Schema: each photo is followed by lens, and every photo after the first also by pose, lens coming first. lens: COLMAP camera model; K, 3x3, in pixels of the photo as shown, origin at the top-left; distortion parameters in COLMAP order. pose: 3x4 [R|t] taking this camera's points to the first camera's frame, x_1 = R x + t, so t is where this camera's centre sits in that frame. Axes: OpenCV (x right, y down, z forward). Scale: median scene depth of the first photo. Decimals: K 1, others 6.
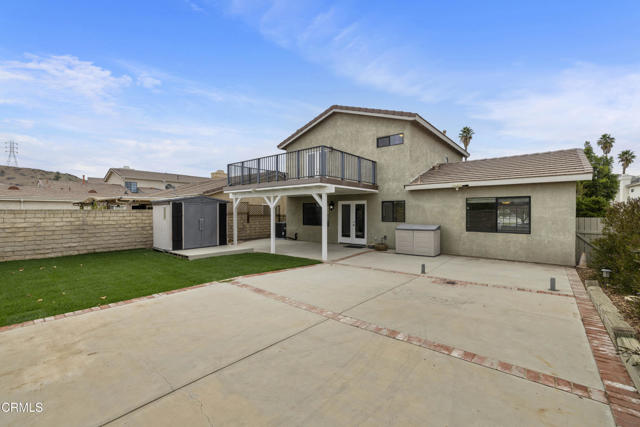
lens RADIAL K [[273.0, 0, 320.0], [0, 273.0, 213.5], [0, 0, 1]] dist [0.000930, 0.000051]
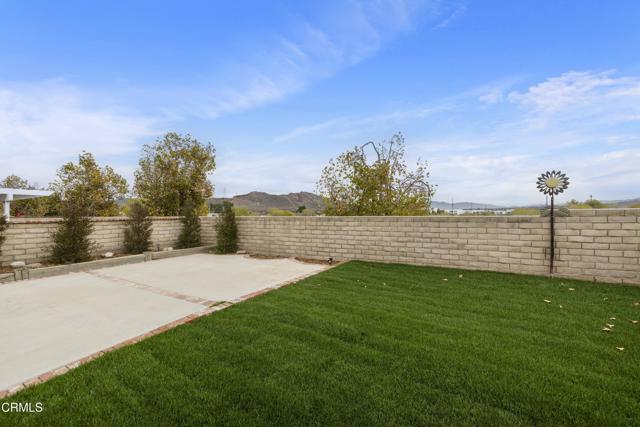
lens RADIAL K [[269.9, 0, 317.2], [0, 269.9, 212.1], [0, 0, 1]] dist [0.001532, 0.000215]
pose [[-0.991913, 0.009147, -0.126590, -0.303028], [0.008503, 0.999948, 0.005627, -0.011758], [0.126635, 0.004505, -0.991939, 1.040307]]
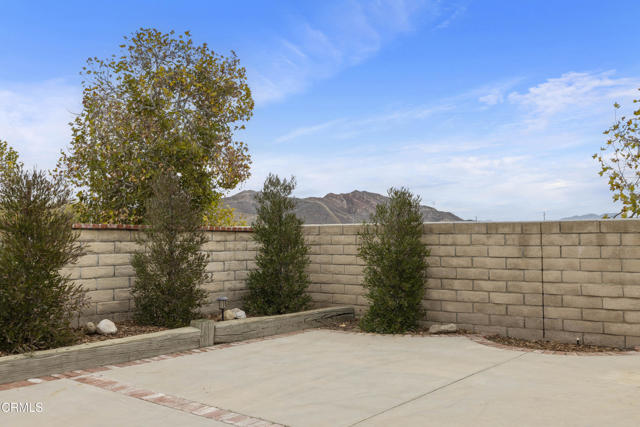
lens RADIAL K [[625.2, 0, 320.0], [0, 625.2, 213.5], [0, 0, 1]] dist [-0.002153, 0.003966]
pose [[-0.999861, 0.002070, -0.016557, 0.026207], [0.002642, 0.999397, -0.034623, 0.024922], [0.016475, -0.034662, -0.999263, 0.785203]]
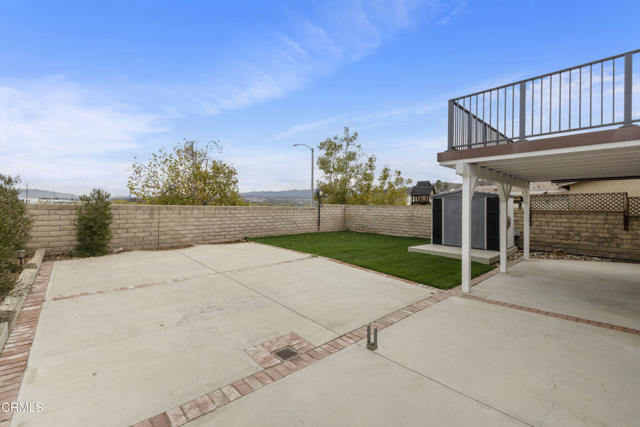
lens RADIAL K [[274.2, 0, 311.8], [0, 274.2, 204.7], [0, 0, 1]] dist [0.000808, 0.000012]
pose [[-0.153884, -0.005528, -0.988073, 0.584666], [-0.022172, 0.999752, -0.002141, -0.003837], [0.987840, 0.021578, -0.153968, 0.687108]]
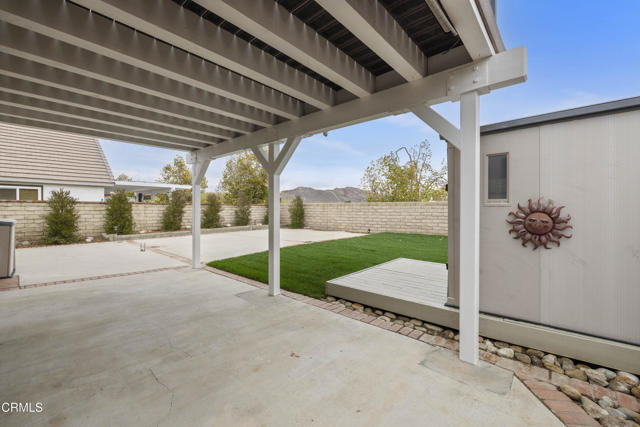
lens RADIAL K [[269.9, 0, 317.2], [0, 269.9, 212.1], [0, 0, 1]] dist [0.001532, 0.000215]
pose [[-0.999207, -0.001172, 0.039808, -0.259318], [-0.000268, 0.999742, 0.022730, 0.023752], [-0.039825, 0.022702, -0.998949, 1.457623]]
